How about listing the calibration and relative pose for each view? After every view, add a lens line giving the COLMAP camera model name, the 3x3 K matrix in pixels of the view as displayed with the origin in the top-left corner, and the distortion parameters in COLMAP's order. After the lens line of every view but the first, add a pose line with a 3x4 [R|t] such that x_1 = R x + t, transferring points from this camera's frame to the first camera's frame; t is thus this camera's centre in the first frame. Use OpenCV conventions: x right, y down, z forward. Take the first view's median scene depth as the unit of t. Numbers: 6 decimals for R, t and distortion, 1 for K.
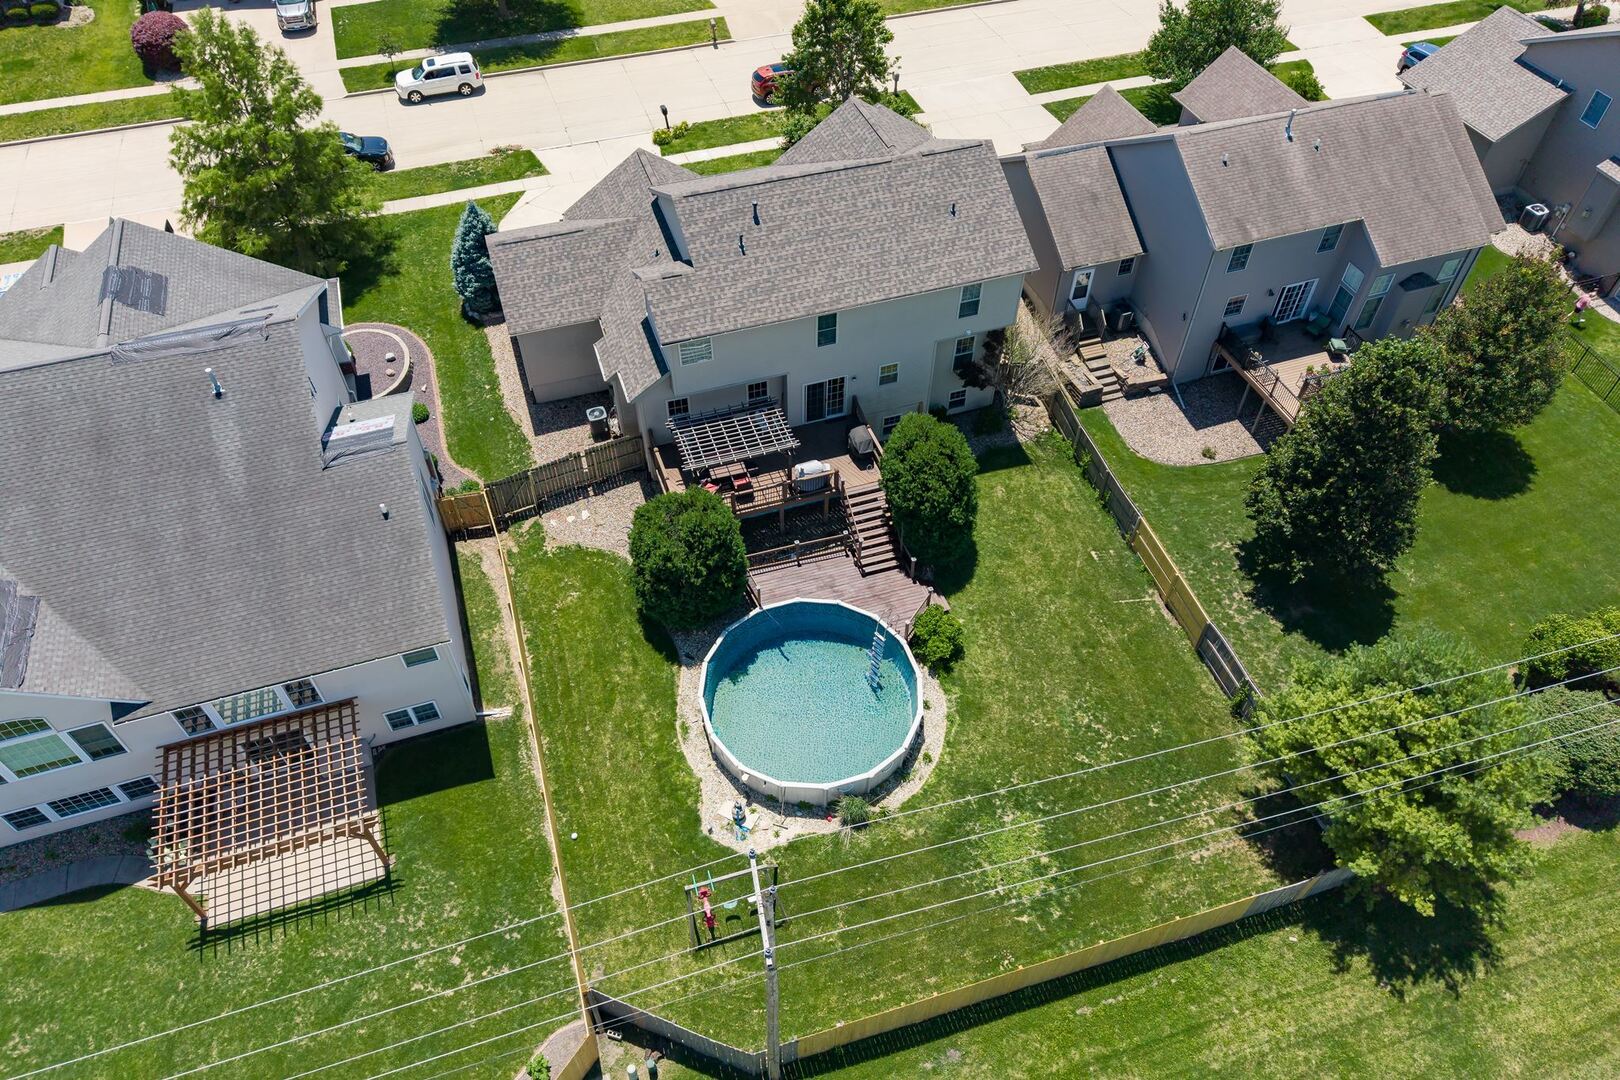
lens RADIAL K [[1076.5, 0, 794.8], [0, 1076.5, 534.7], [0, 0, 1]] dist [0.033580, -0.034853]
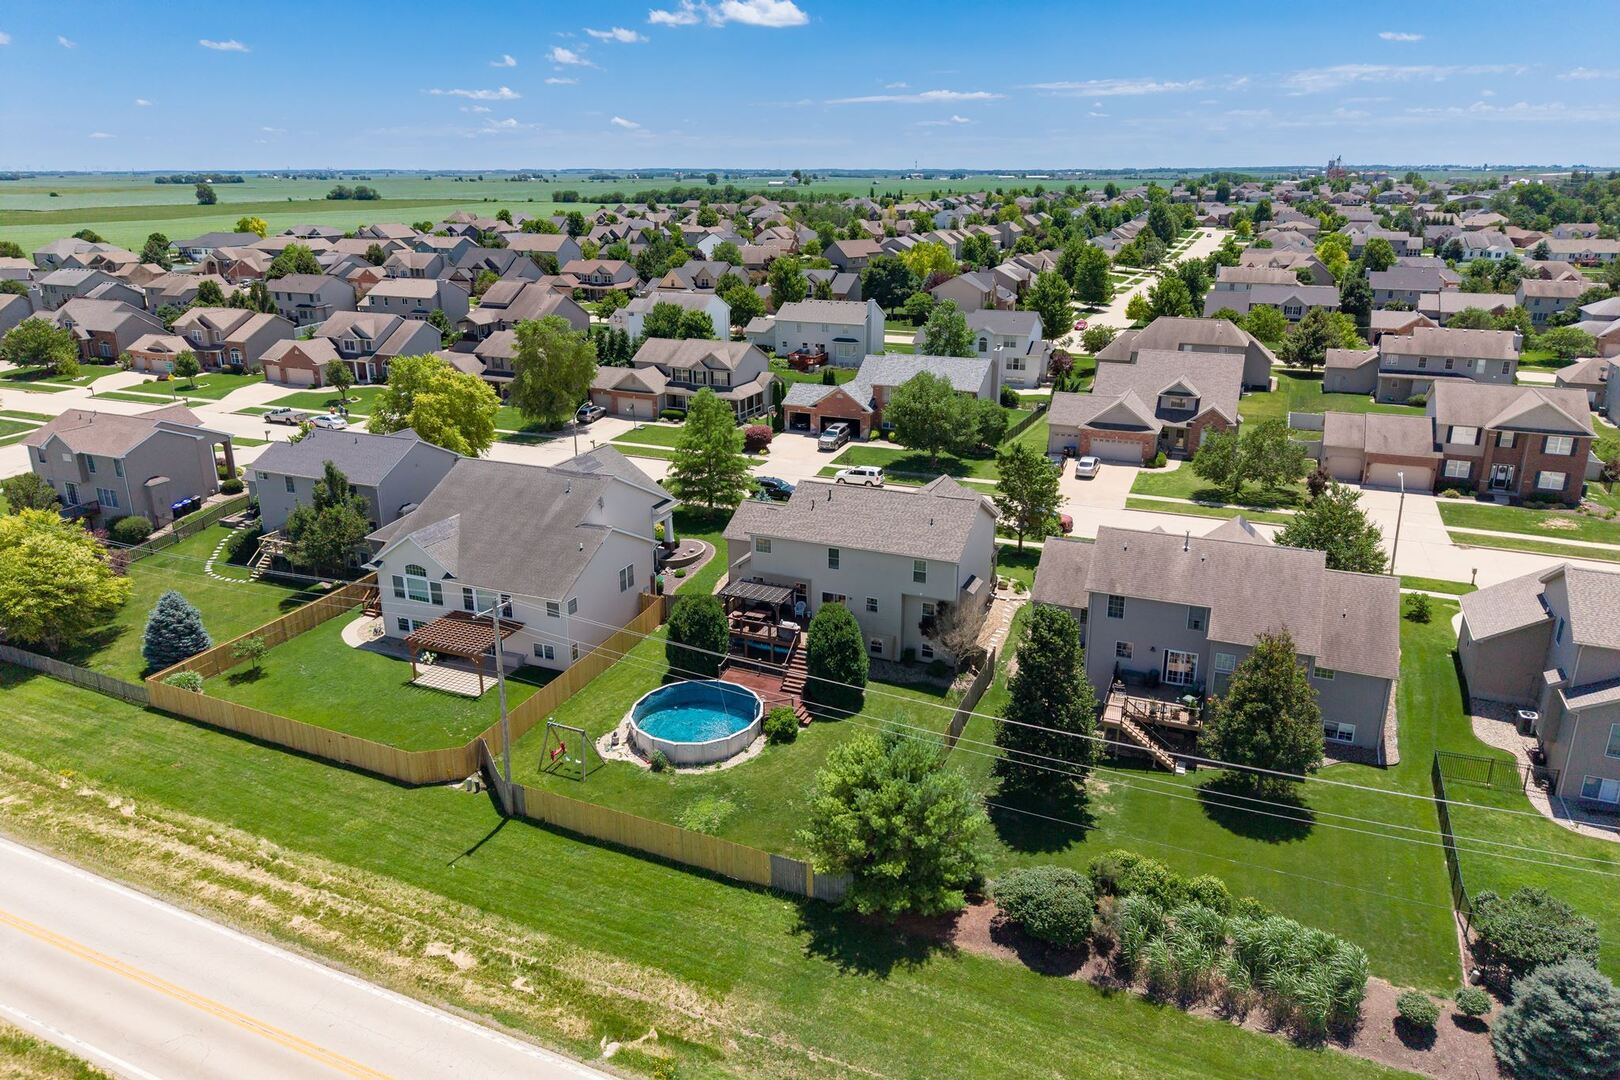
lens RADIAL K [[1093.7, 0, 810.0], [0, 1093.7, 525.1], [0, 0, 1]] dist [0.034724, -0.000370]
pose [[0.740270, 0.197510, -0.642643, 1.091712], [-0.497227, 0.804208, -0.325599, 0.346848], [0.452510, 0.560571, 0.693538, -0.250259]]
